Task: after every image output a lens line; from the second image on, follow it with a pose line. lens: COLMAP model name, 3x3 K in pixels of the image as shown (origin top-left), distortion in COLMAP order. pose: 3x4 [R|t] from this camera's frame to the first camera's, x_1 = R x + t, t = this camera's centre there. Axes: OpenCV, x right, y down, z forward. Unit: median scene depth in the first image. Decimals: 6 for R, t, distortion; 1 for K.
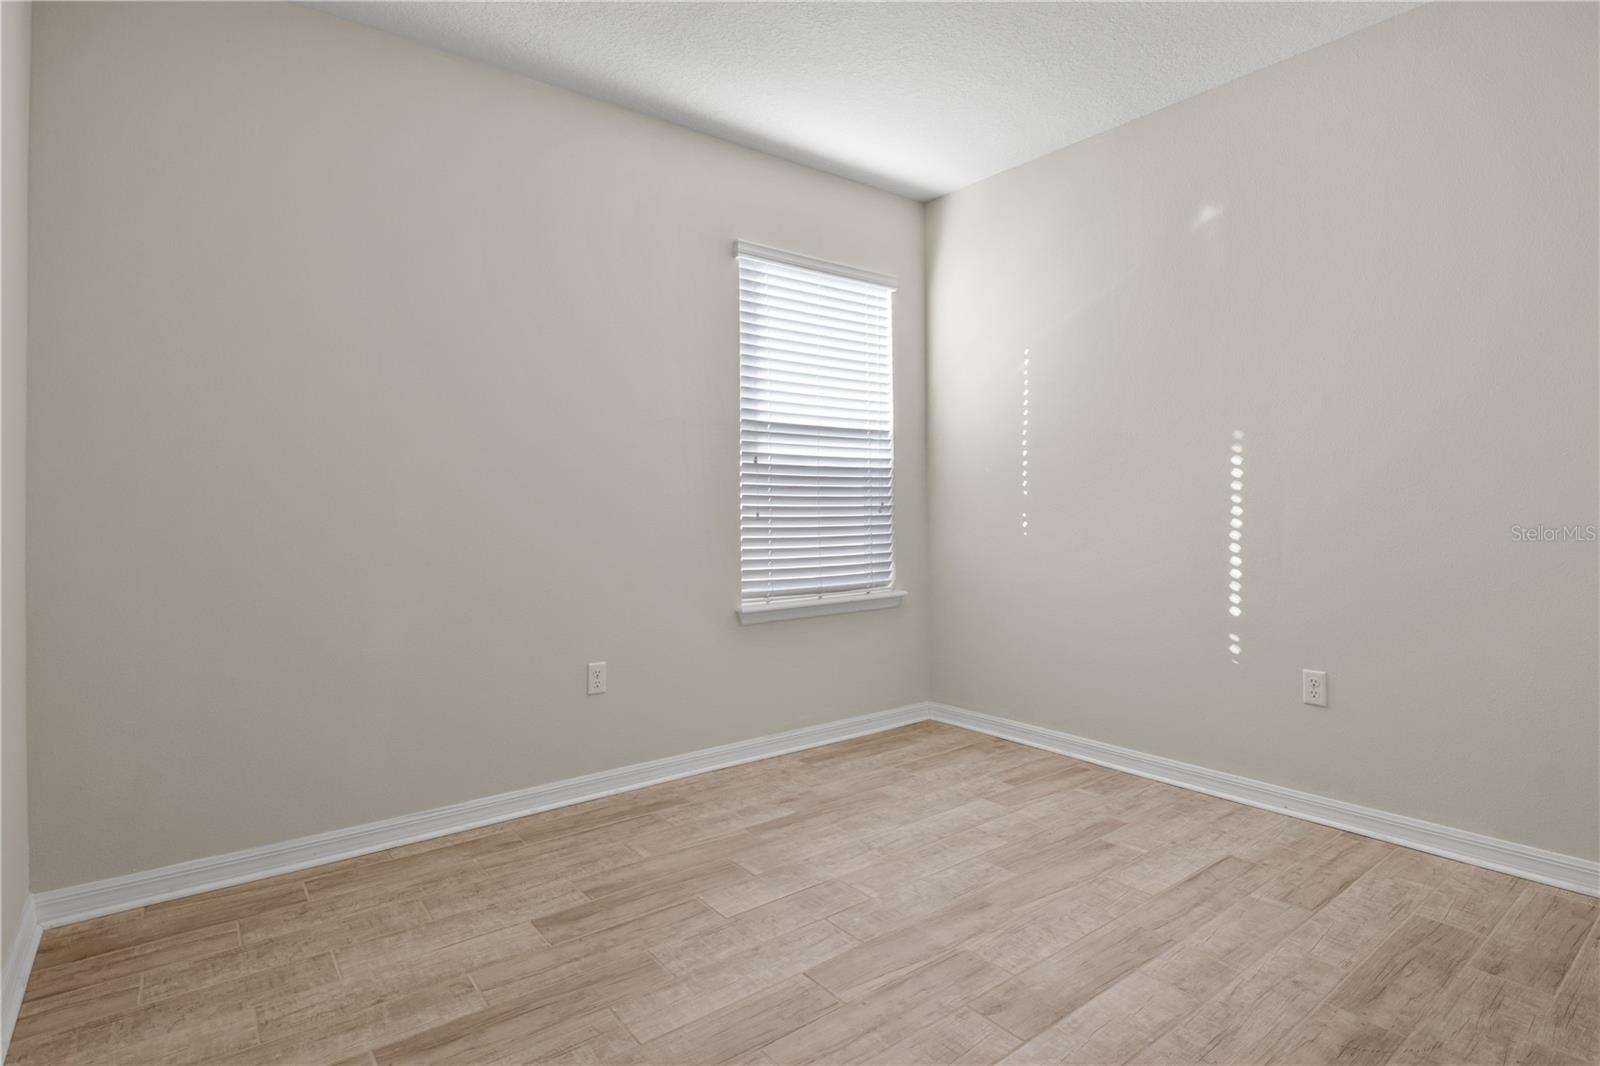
lens RADIAL K [[807.6, 0, 809.5], [0, 807.6, 502.5], [0, 0, 1]] dist [-0.012562, -0.001420]
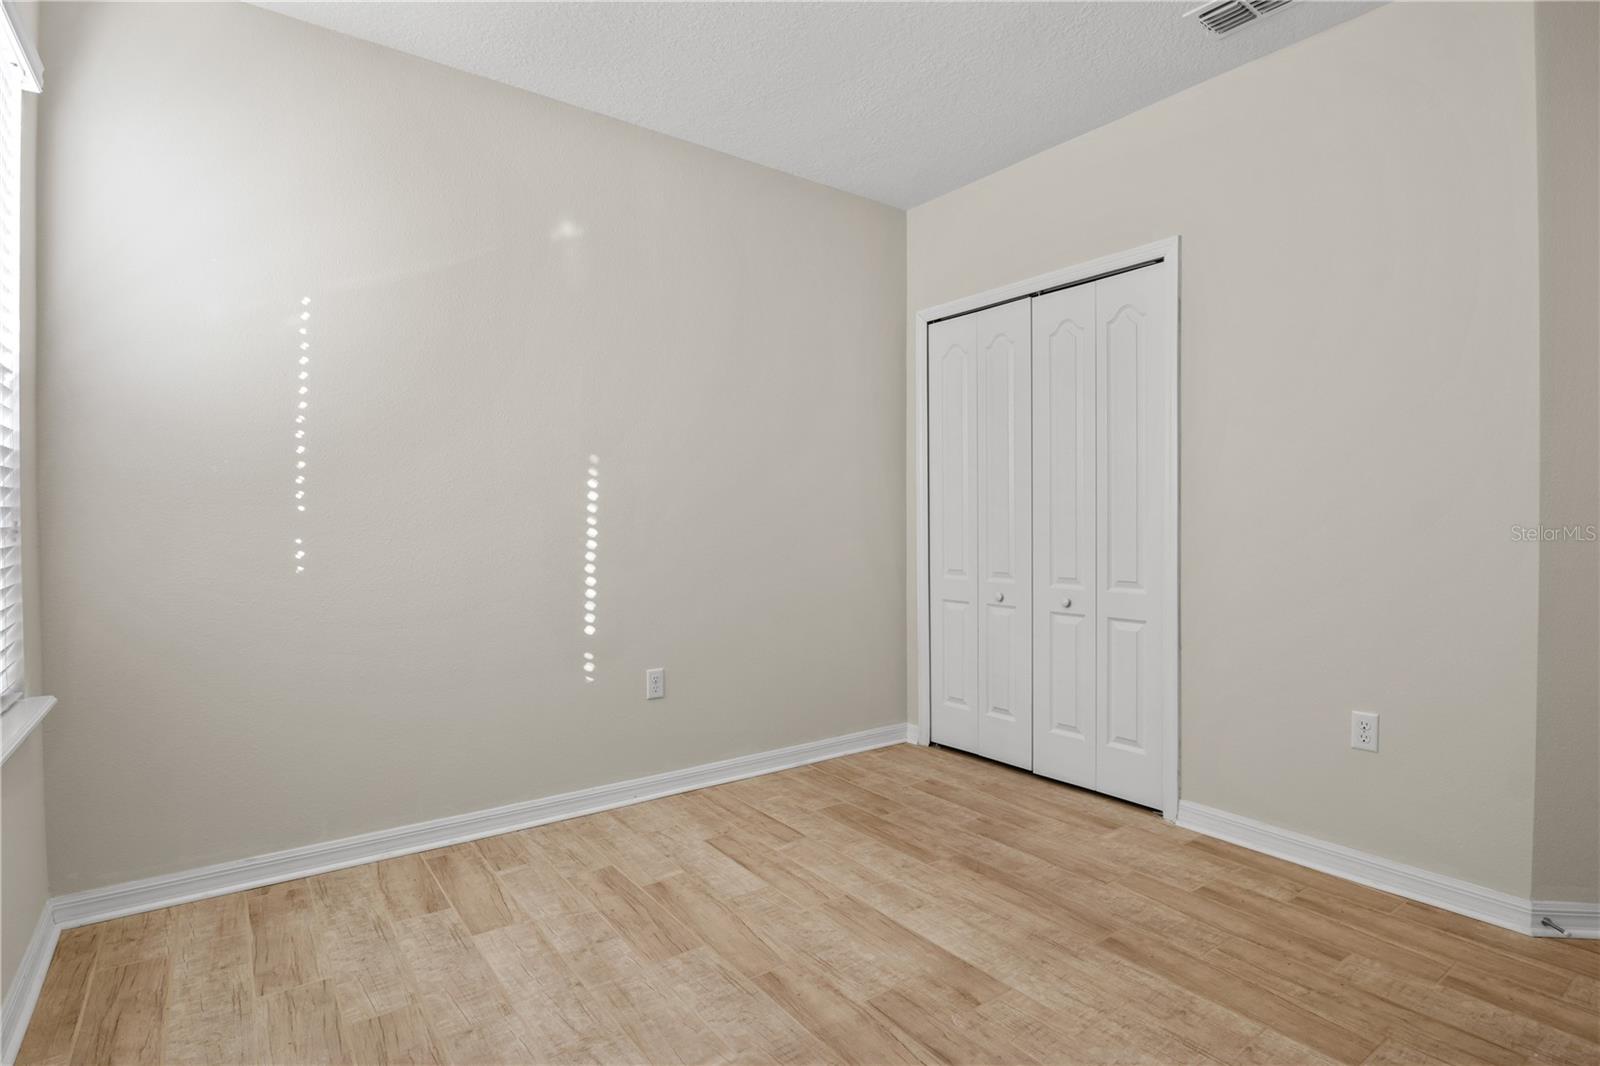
lens RADIAL K [[802.5, 0, 798.8], [0, 802.5, 543.8], [0, 0, 1]] dist [-0.014283, -0.001618]
pose [[0.034891, -0.018232, 0.999225, -0.489011], [-0.002494, 0.999829, 0.018330, 0.005266], [-0.999388, -0.003131, 0.034839, 0.703118]]
